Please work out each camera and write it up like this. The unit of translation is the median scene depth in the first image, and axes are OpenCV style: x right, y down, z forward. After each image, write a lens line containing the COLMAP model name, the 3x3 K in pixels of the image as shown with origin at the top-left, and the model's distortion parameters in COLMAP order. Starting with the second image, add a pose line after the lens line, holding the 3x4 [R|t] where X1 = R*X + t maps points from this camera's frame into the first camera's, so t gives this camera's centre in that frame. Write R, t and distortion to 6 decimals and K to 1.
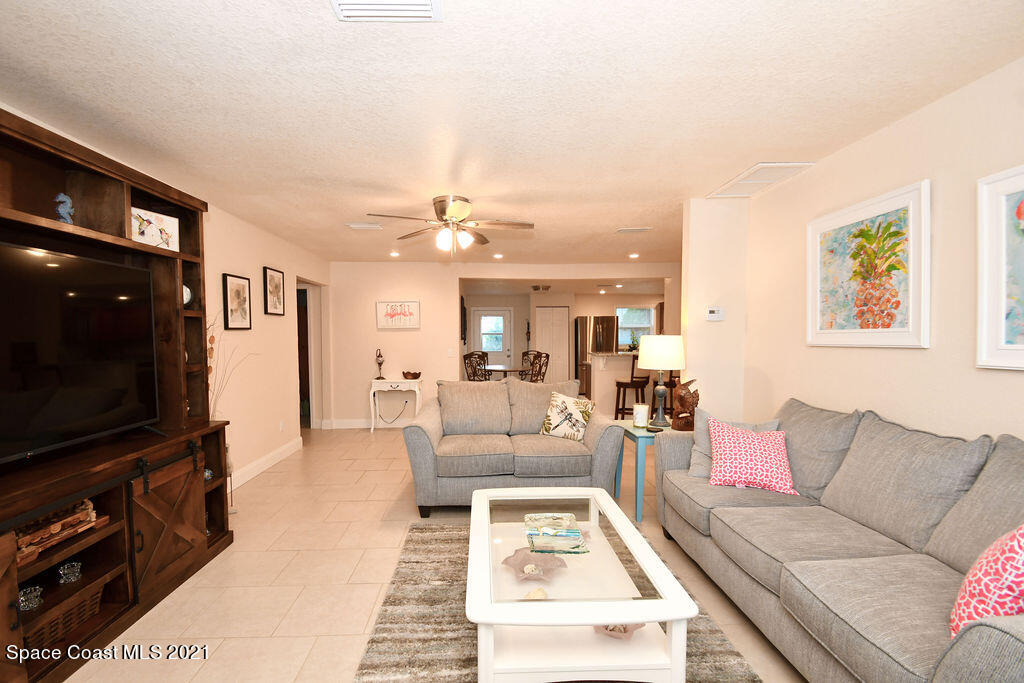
lens RADIAL K [[449.4, 0, 496.7], [0, 449.4, 350.7], [0, 0, 1]] dist [0.009733, -0.013837]
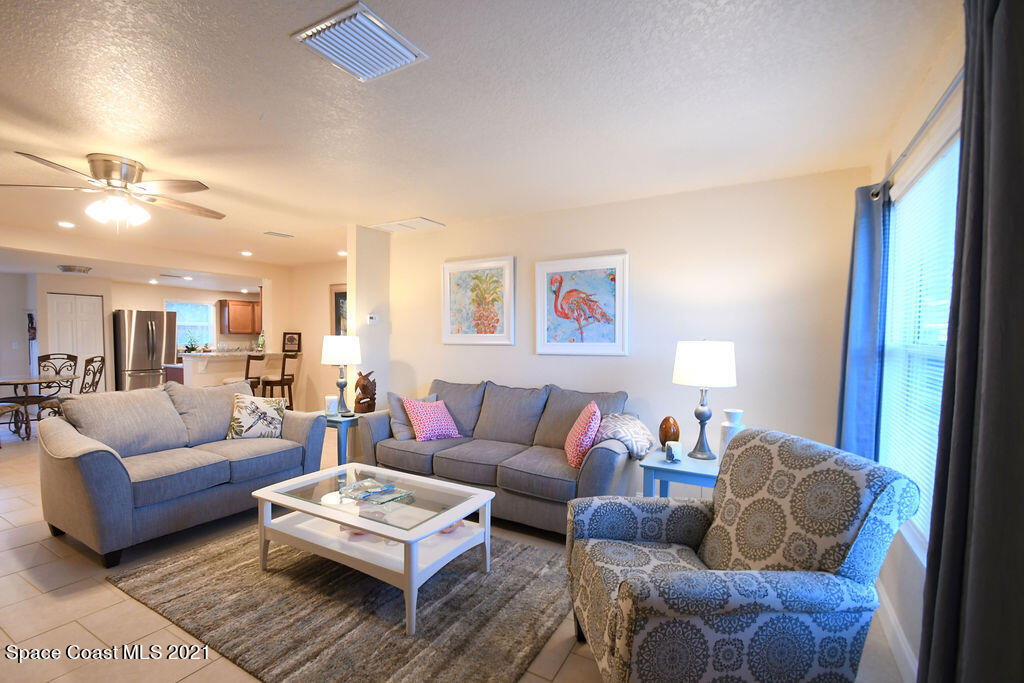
lens RADIAL K [[463.3, 0, 497.2], [0, 463.3, 352.1], [0, 0, 1]] dist [0.019655, -0.020595]
pose [[0.531578, -0.018068, 0.846816, -0.539619], [0.016280, 0.999806, 0.011113, 0.001689], [-0.846853, 0.007879, 0.531769, 0.007232]]
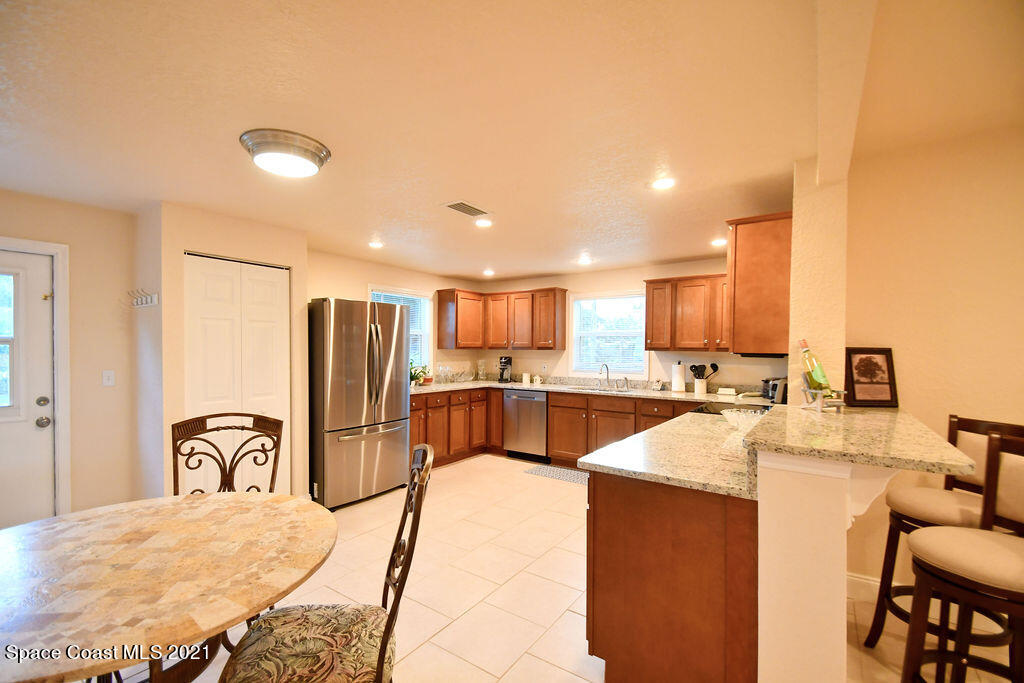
lens RADIAL K [[449.4, 0, 496.7], [0, 449.4, 350.7], [0, 0, 1]] dist [0.009733, -0.013837]
pose [[0.614322, 0.006548, 0.789028, -0.068058], [0.014224, 0.999711, -0.019371, -0.079552], [-0.788927, 0.023123, 0.614052, 2.241211]]
